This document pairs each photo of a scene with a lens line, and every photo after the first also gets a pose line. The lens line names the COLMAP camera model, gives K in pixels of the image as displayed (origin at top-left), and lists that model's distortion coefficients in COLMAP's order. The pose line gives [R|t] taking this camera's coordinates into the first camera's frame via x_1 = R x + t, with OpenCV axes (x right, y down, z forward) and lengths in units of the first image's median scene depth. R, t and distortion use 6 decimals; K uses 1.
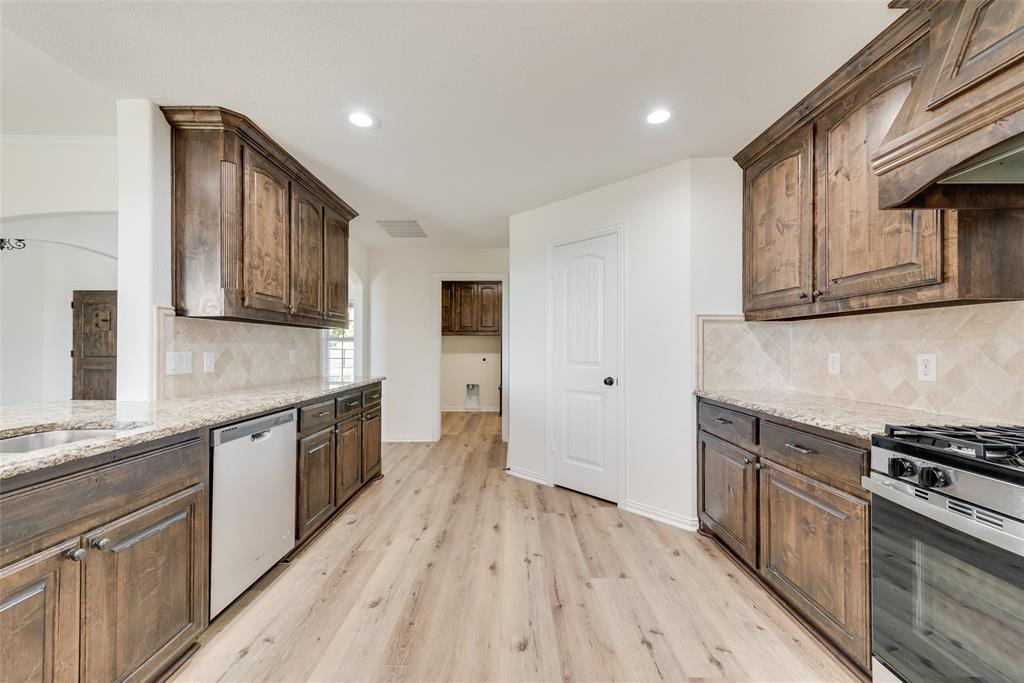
lens RADIAL K [[400.6, 0, 510.8], [0, 400.6, 345.3], [0, 0, 1]] dist [0.017471, -0.005183]
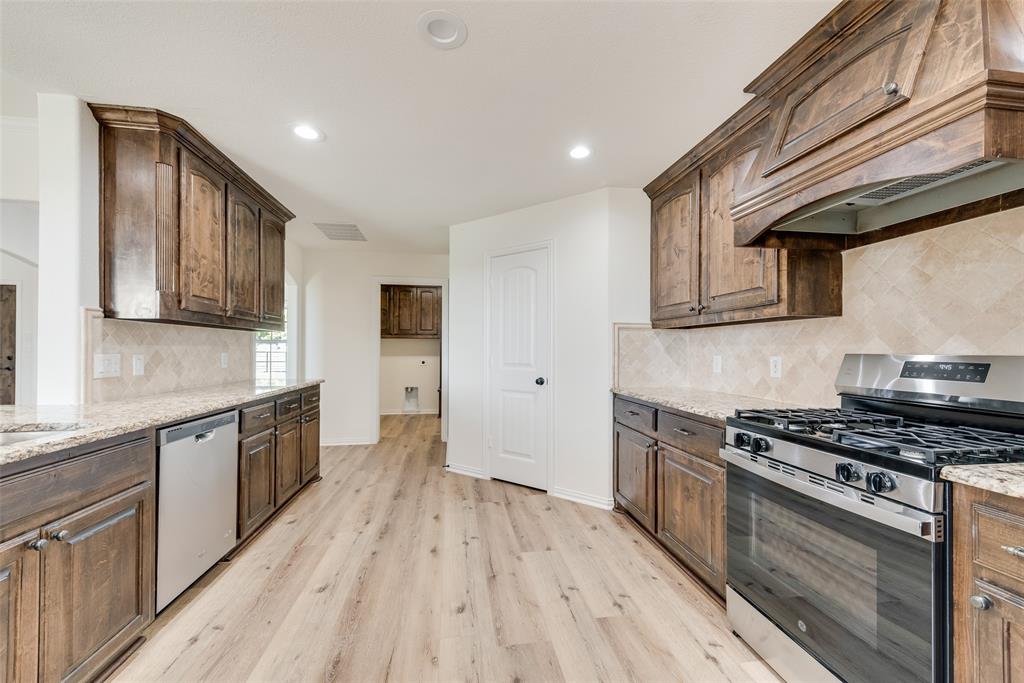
lens RADIAL K [[402.7, 0, 511.1], [0, 402.7, 348.9], [0, 0, 1]] dist [0.017404, -0.004791]
pose [[0.988436, 0.002770, 0.151614, -0.004666], [-0.002994, 0.999995, 0.001248, -0.001316], [-0.151609, -0.001688, 0.988439, -0.119395]]
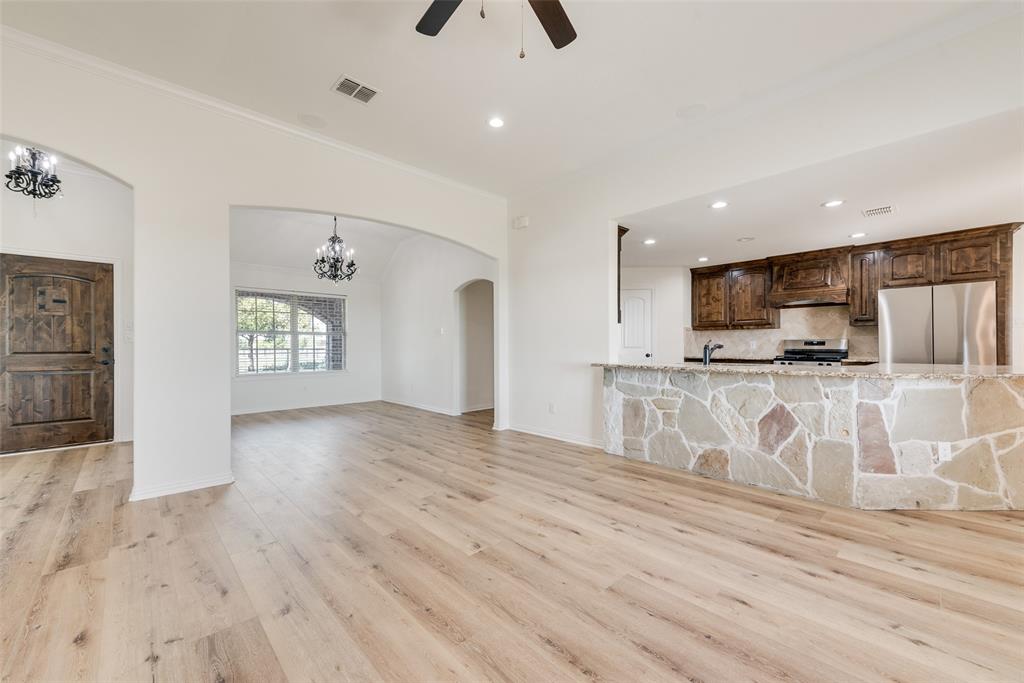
lens RADIAL K [[402.7, 0, 511.1], [0, 402.7, 348.9], [0, 0, 1]] dist [0.017404, -0.004791]
pose [[0.727571, -0.008056, 0.685985, -2.522038], [0.000464, 0.999937, 0.011251, 0.038747], [-0.686033, -0.007867, 0.727528, -0.155653]]
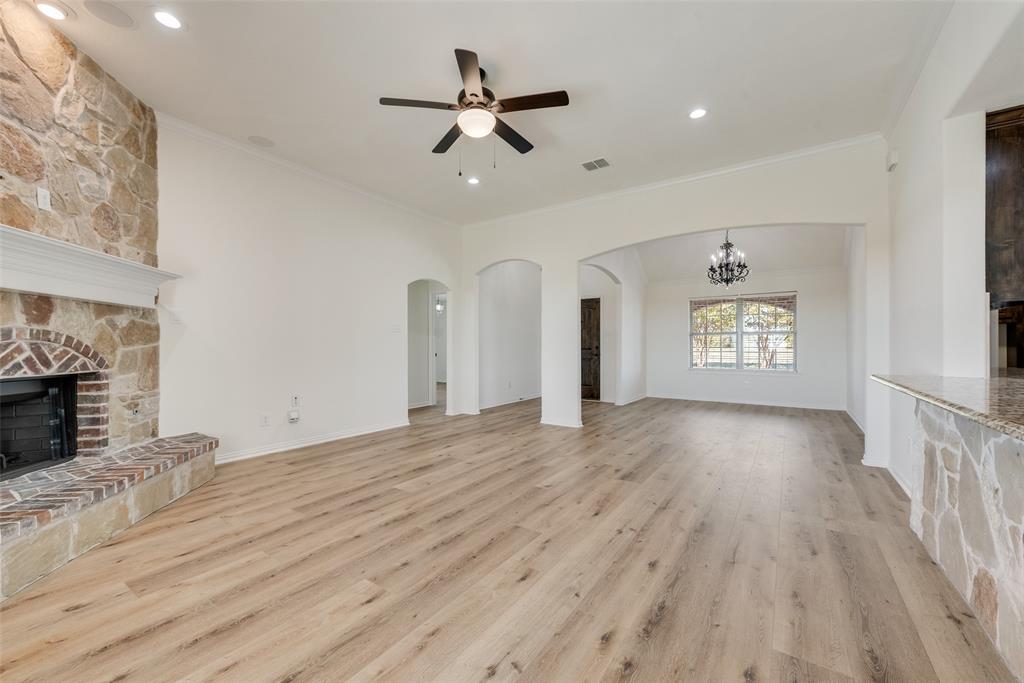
lens RADIAL K [[400.6, 0, 510.8], [0, 400.6, 345.3], [0, 0, 1]] dist [0.017471, -0.005183]
pose [[0.824757, -0.003042, -0.565480, -1.218585], [0.004748, 0.999988, 0.001546, 0.036196], [0.565468, -0.003960, 0.824761, -0.612062]]
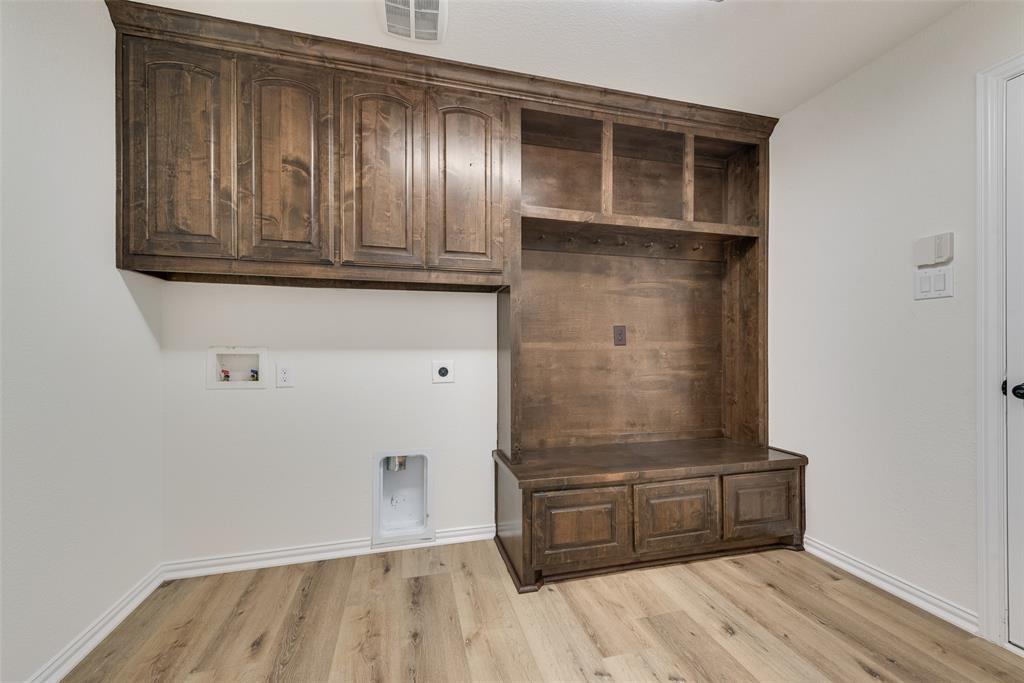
lens RADIAL K [[400.6, 0, 510.8], [0, 400.6, 345.3], [0, 0, 1]] dist [0.017471, -0.005183]
pose [[0.964224, -0.000866, 0.265086, -0.314263], [-0.000131, 0.999993, 0.003741, 0.047327], [-0.265088, -0.003642, 0.964217, 2.255715]]
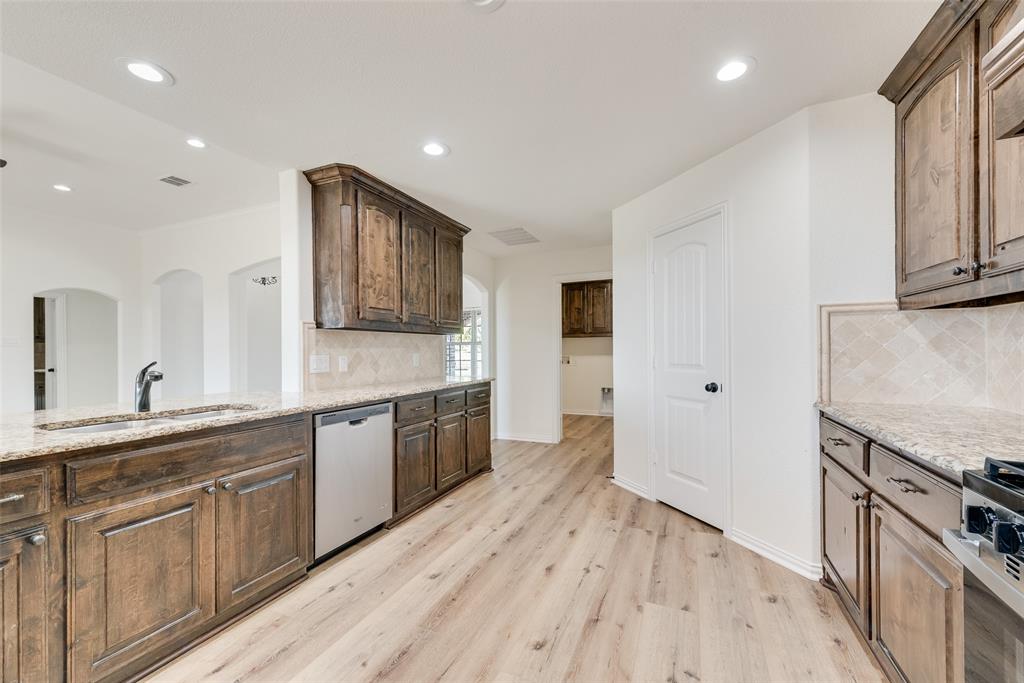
lens RADIAL K [[410.8, 0, 508.9], [0, 410.8, 350.8], [0, 0, 1]] dist [0.020354, -0.006245]
pose [[0.914788, -0.009319, -0.403828, 0.277548], [0.012408, 0.999910, 0.005034, 0.001463], [0.403745, -0.009616, 0.914821, 0.021610]]
